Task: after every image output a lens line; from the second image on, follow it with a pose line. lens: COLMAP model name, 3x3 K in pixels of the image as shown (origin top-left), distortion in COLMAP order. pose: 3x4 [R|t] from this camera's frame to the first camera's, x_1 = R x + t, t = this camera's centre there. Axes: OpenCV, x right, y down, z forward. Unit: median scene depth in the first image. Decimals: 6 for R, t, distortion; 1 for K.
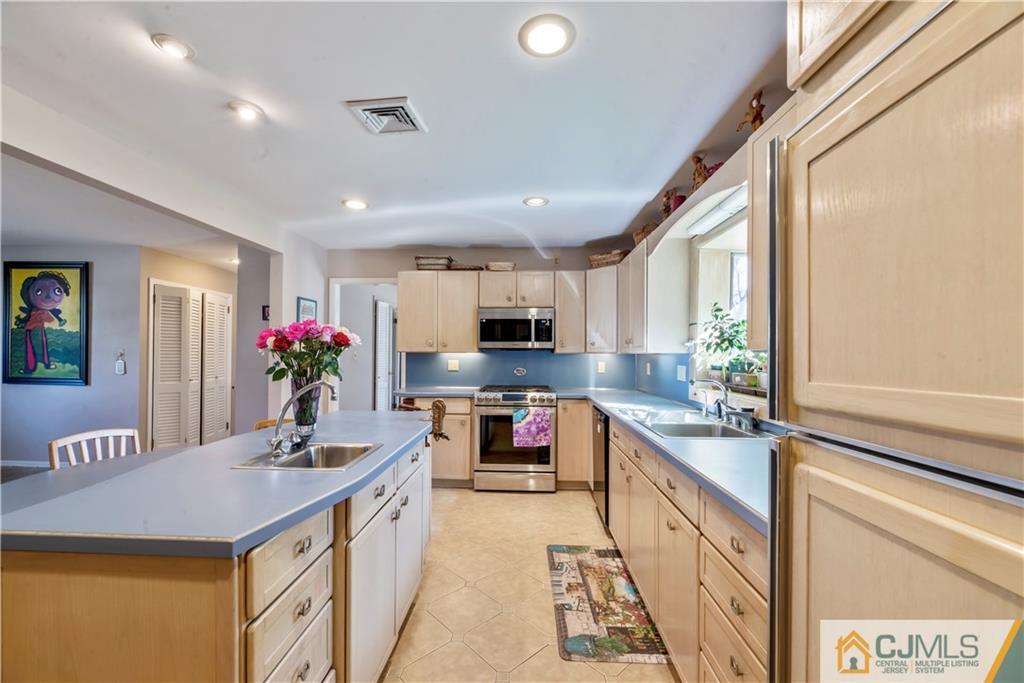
lens RADIAL K [[418.2, 0, 509.1], [0, 418.2, 352.7], [0, 0, 1]] dist [0.000168, -0.000073]
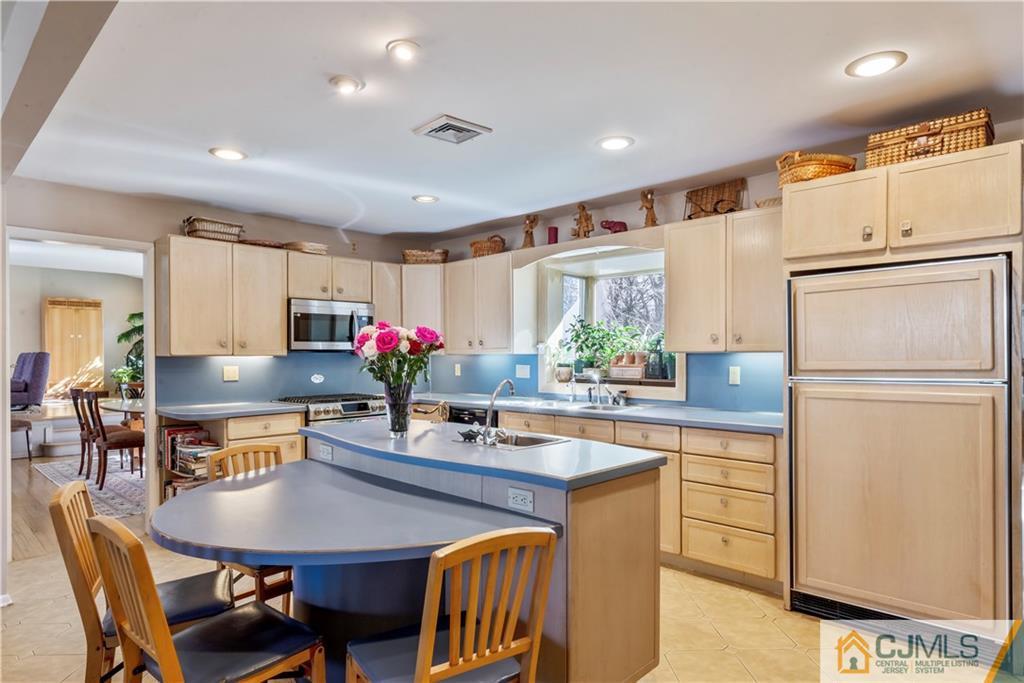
lens RADIAL K [[593.0, 0, 514.6], [0, 593.0, 357.9], [0, 0, 1]] dist [-0.000128, -0.000324]
pose [[0.662046, -0.013792, 0.749337, -0.681163], [0.008040, 0.999904, 0.011301, -0.004922], [-0.749420, -0.001457, 0.662093, -0.053718]]
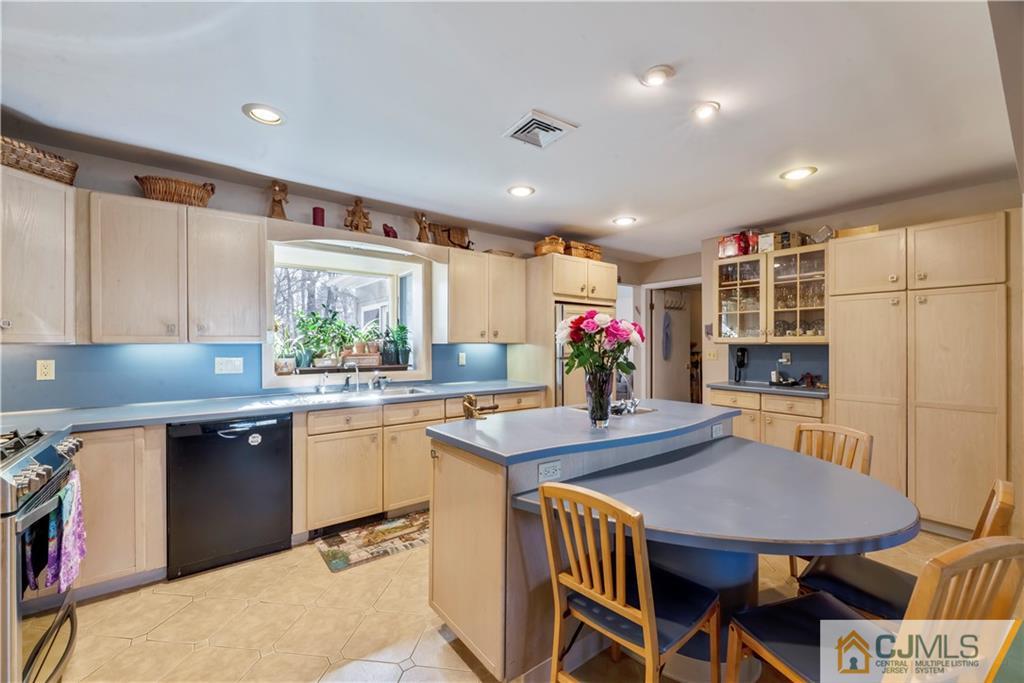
lens RADIAL K [[414.0, 0, 509.0], [0, 414.0, 344.9], [0, 0, 1]] dist [0.000608, -0.000008]
pose [[-0.642468, -0.010649, 0.766238, -0.559645], [-0.006720, 0.999943, 0.008263, -0.005757], [-0.766283, 0.000160, -0.642503, 0.918287]]
